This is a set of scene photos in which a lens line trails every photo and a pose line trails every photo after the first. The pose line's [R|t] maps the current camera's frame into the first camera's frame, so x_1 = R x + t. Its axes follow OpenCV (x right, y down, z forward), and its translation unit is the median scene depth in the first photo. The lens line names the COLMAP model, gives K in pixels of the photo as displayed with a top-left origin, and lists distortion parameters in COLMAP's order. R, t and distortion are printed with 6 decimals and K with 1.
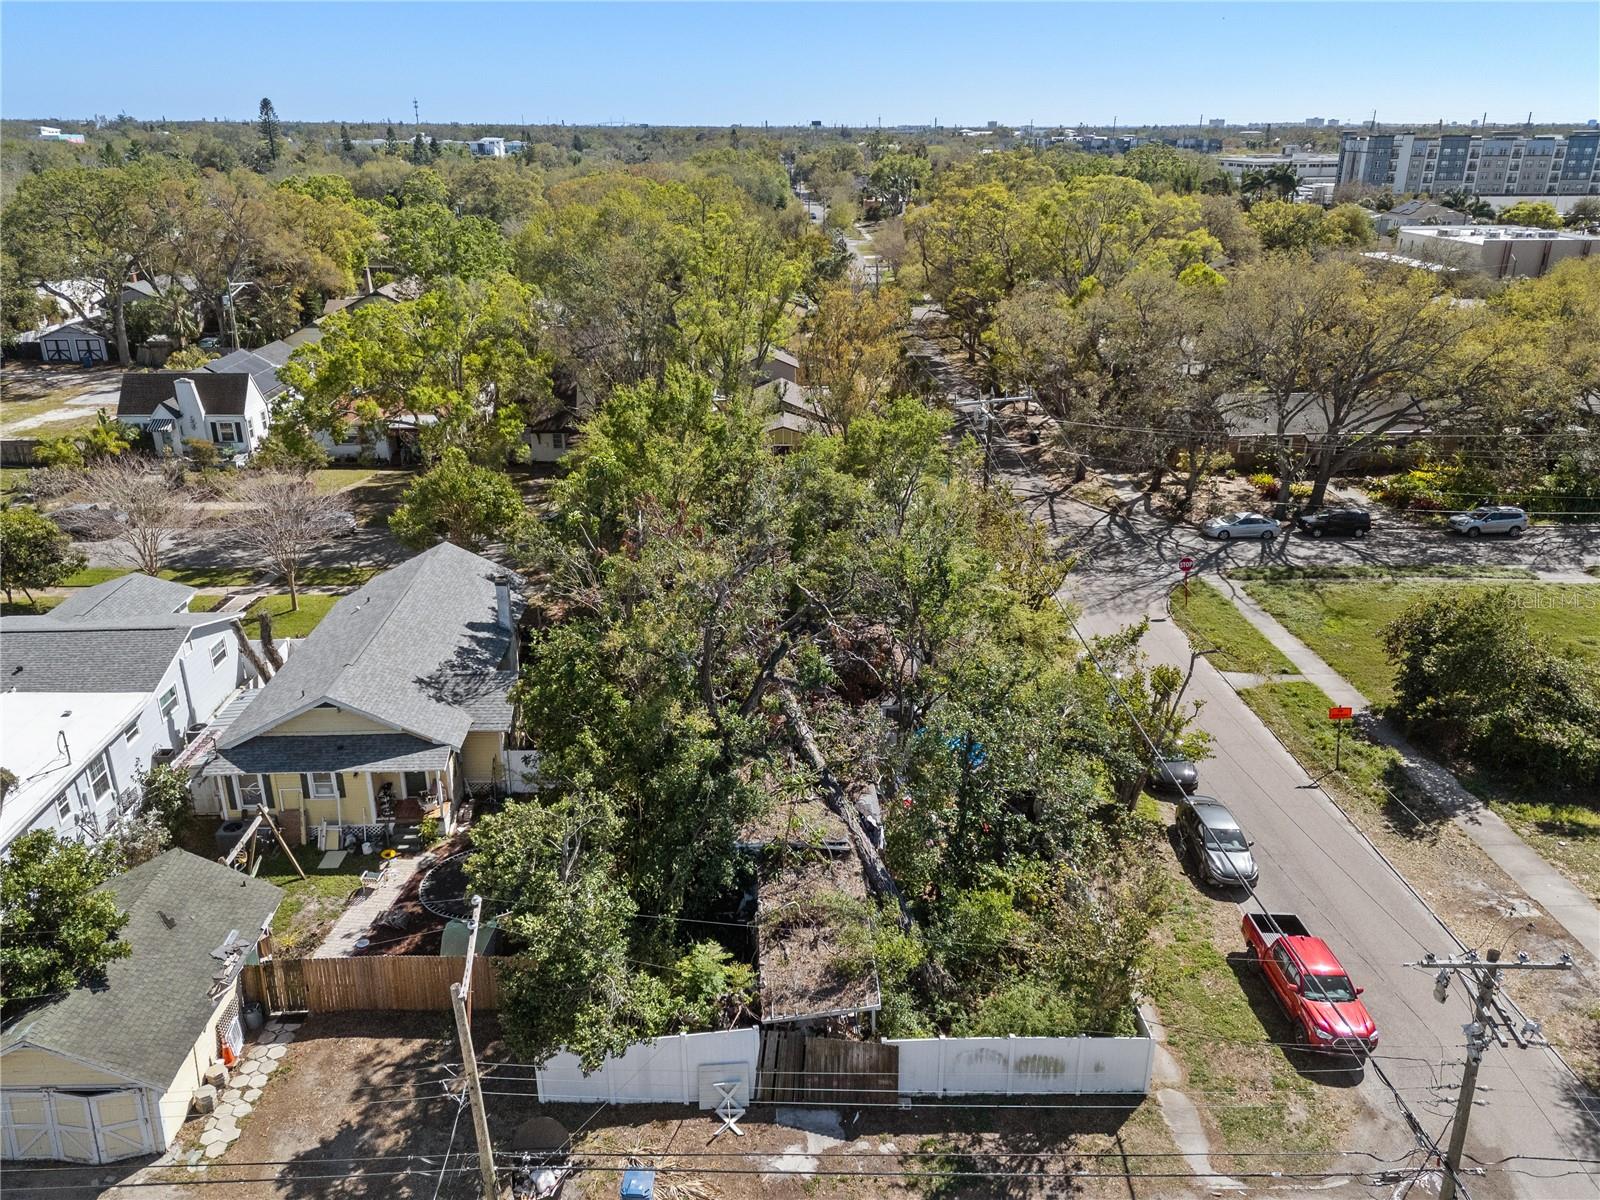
lens RADIAL K [[1183.1, 0, 789.5], [0, 1183.1, 625.3], [0, 0, 1]] dist [0.063075, -0.043013]
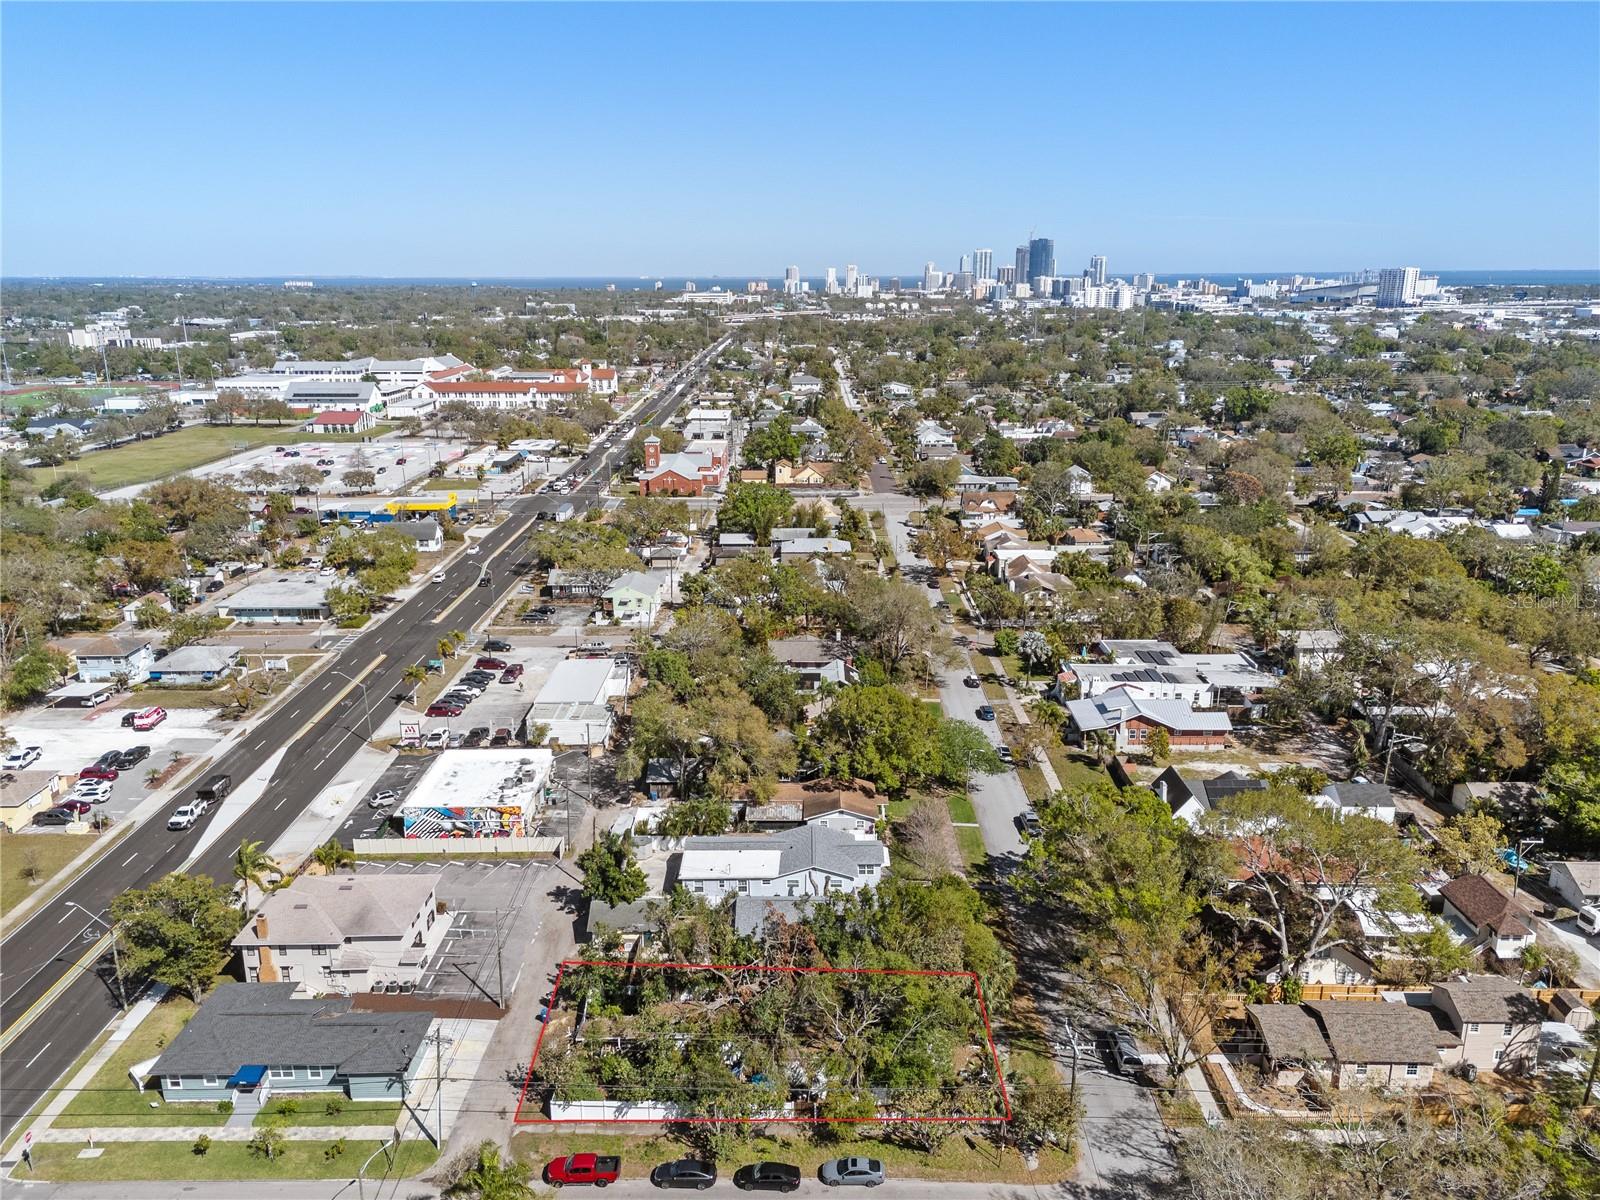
lens RADIAL K [[1172.8, 0, 800.0], [0, 1172.8, 600.0], [0, 0, 1]] dist [0.080495, -0.075989]
pose [[-0.037270, 0.270110, -0.962108, 2.068437], [-0.382747, 0.885500, 0.263429, -1.335273], [0.923101, 0.378062, 0.070381, 0.624610]]
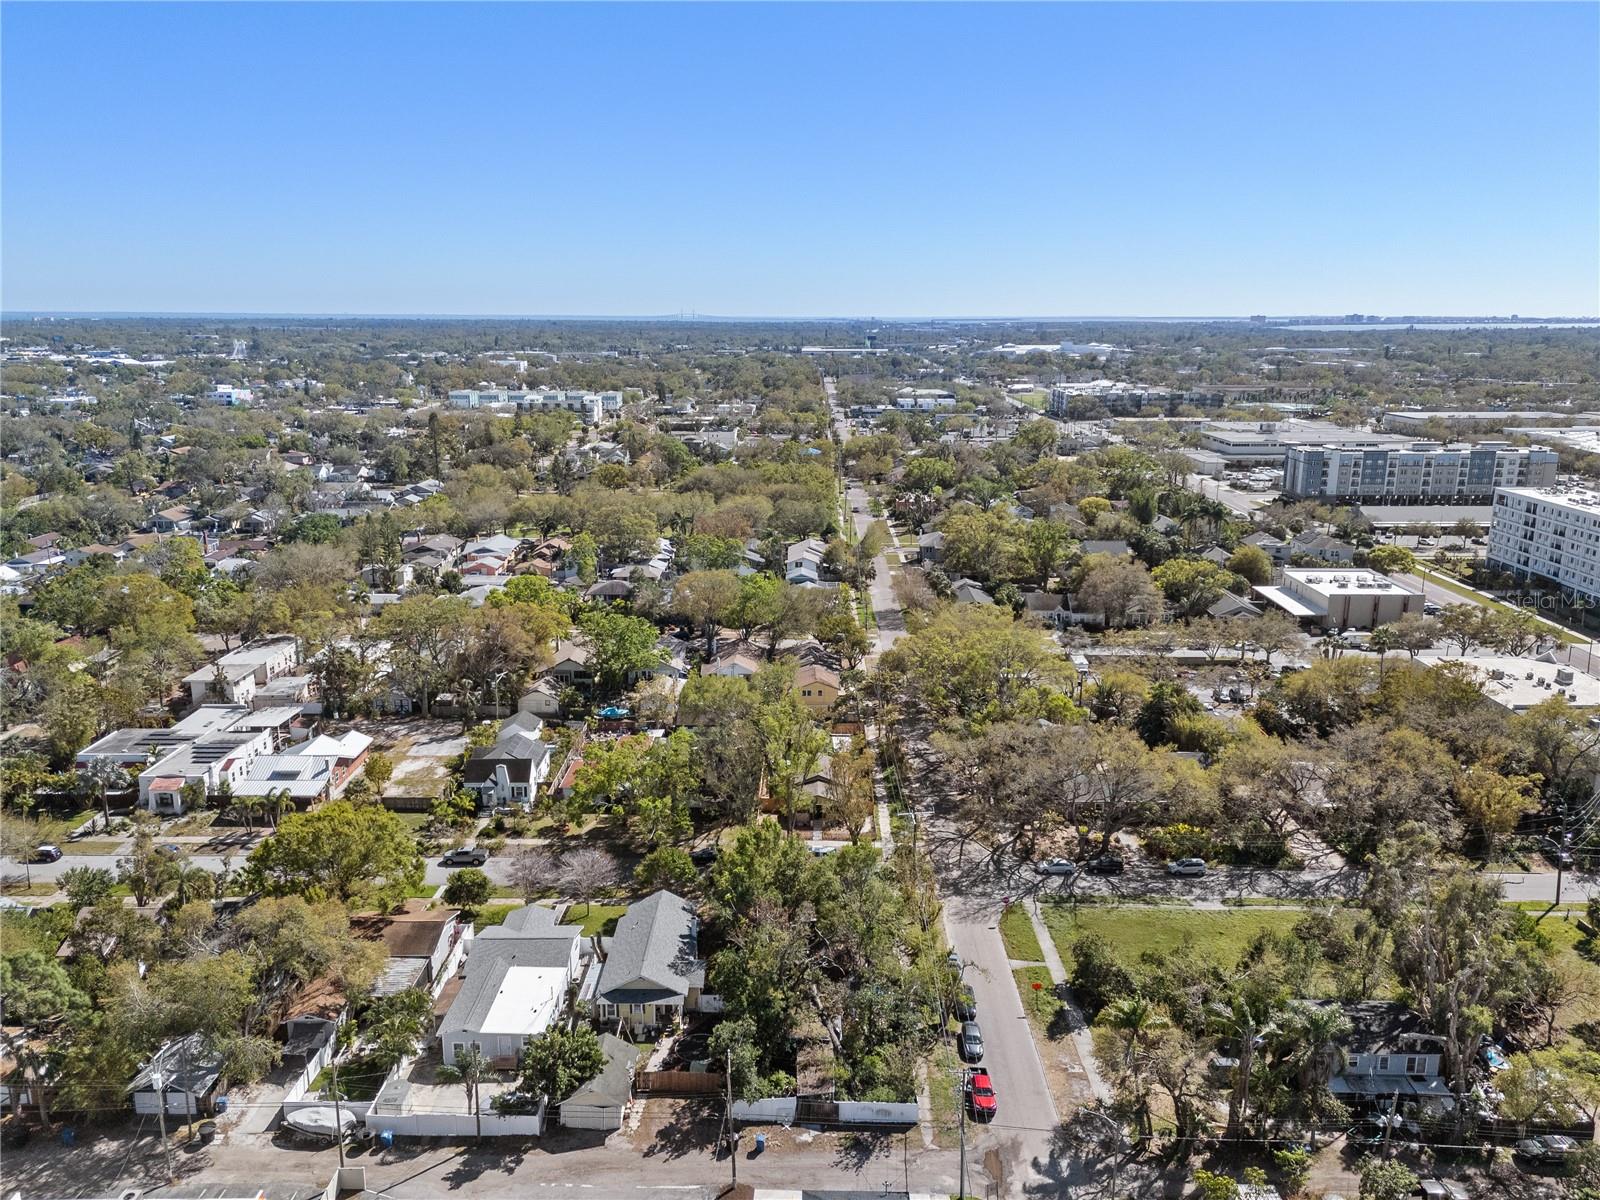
lens RADIAL K [[1183.1, 0, 789.5], [0, 1183.1, 625.3], [0, 0, 1]] dist [0.063075, -0.043013]
pose [[0.998824, 0.012211, -0.046925, 0.065119], [-0.018577, 0.990295, -0.137731, -0.344062], [0.044788, 0.138441, 0.989357, -1.693698]]
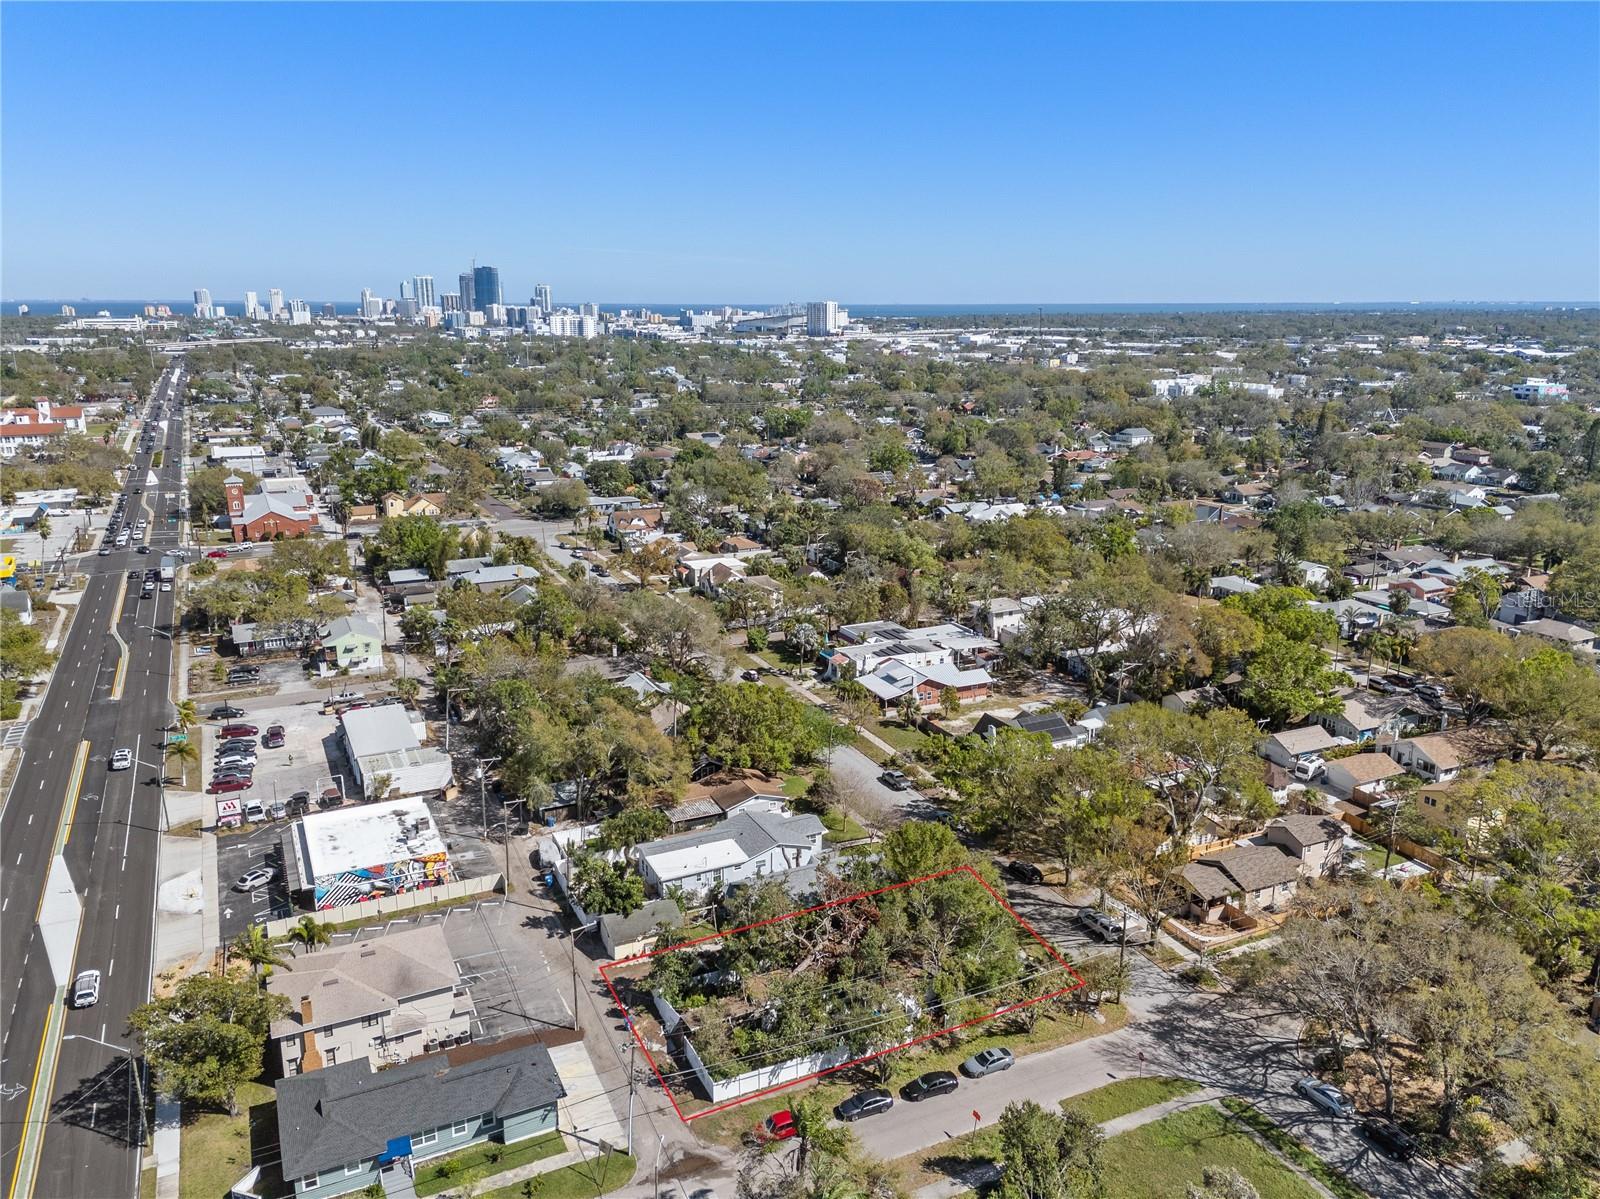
lens RADIAL K [[1172.8, 0, 800.0], [0, 1172.8, 599.5], [0, 0, 1]] dist [0.080495, -0.075989]
pose [[0.405733, 0.227990, -0.885100, 2.119040], [-0.355178, 0.931609, 0.077155, -0.873969], [0.842158, 0.283064, 0.458961, -0.481038]]
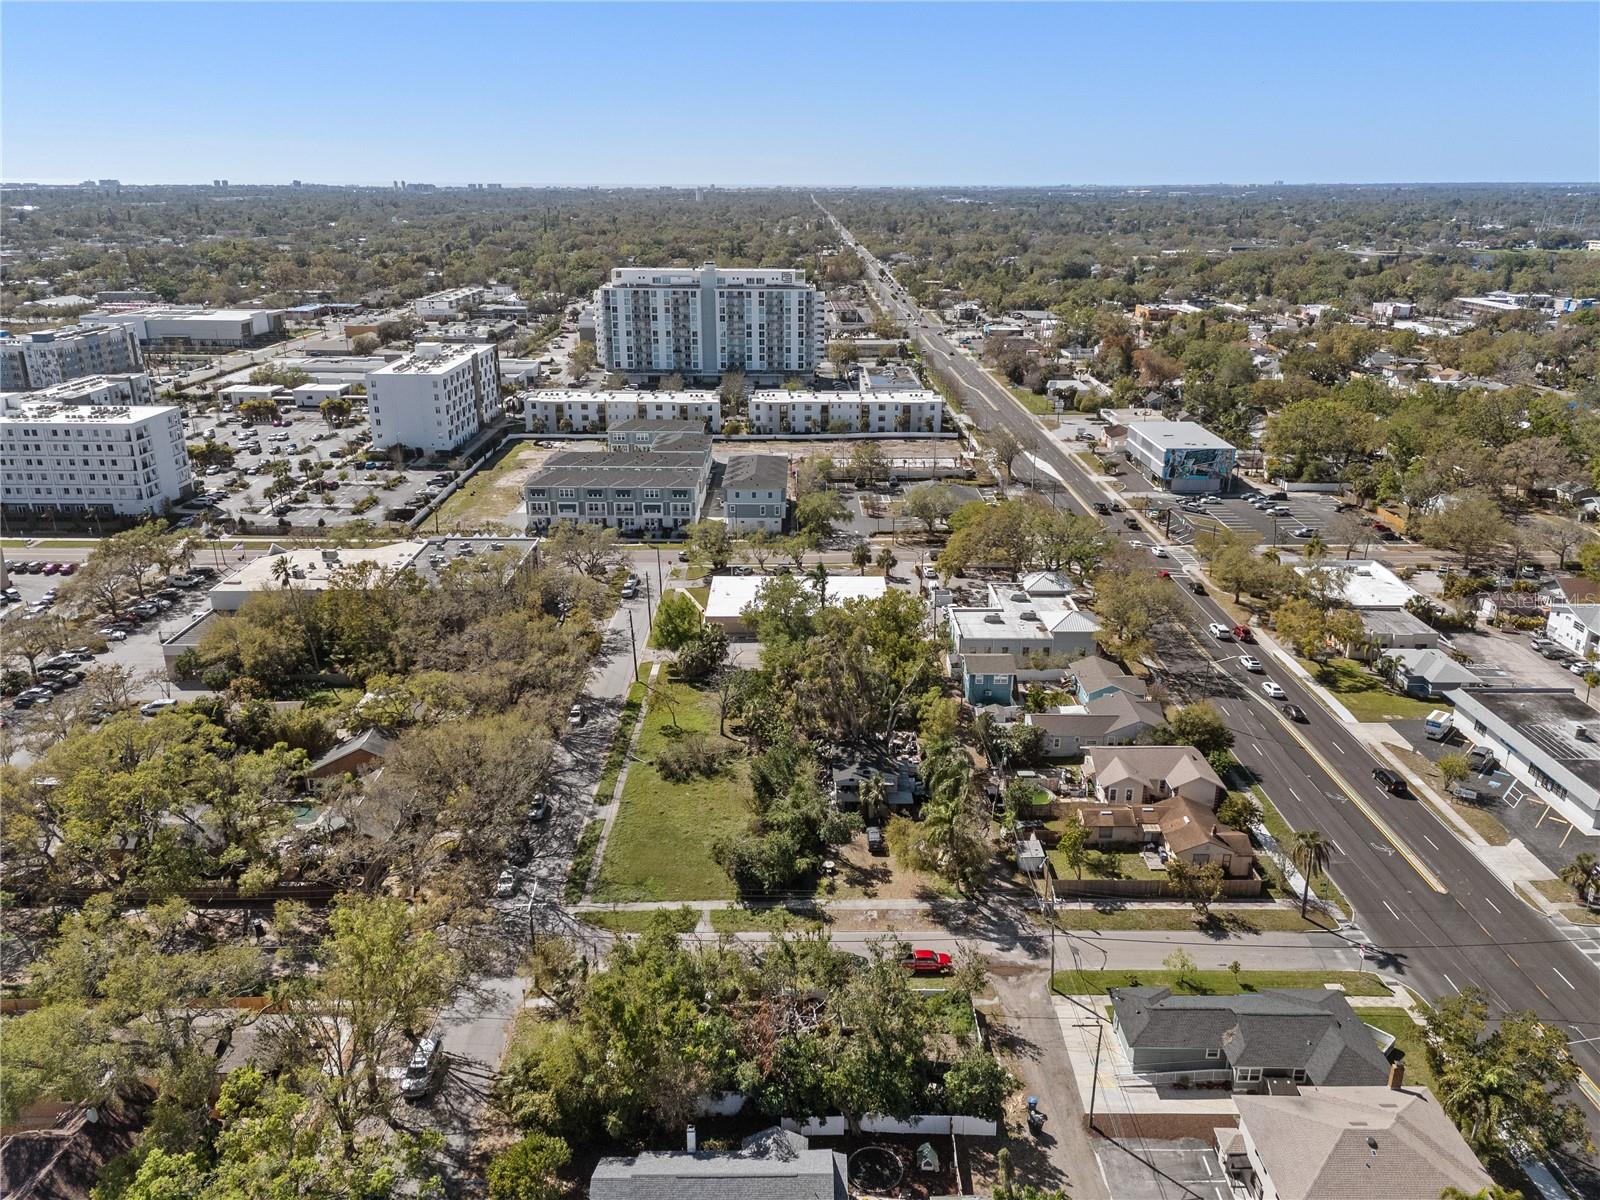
lens RADIAL K [[1172.8, 0, 800.0], [0, 1172.8, 600.0], [0, 0, 1]] dist [0.080495, -0.075989]
pose [[0.029478, -0.334727, 0.941854, -1.911029], [0.388101, 0.872172, 0.297815, -1.379718], [-0.921145, 0.356756, 0.155618, 0.354450]]
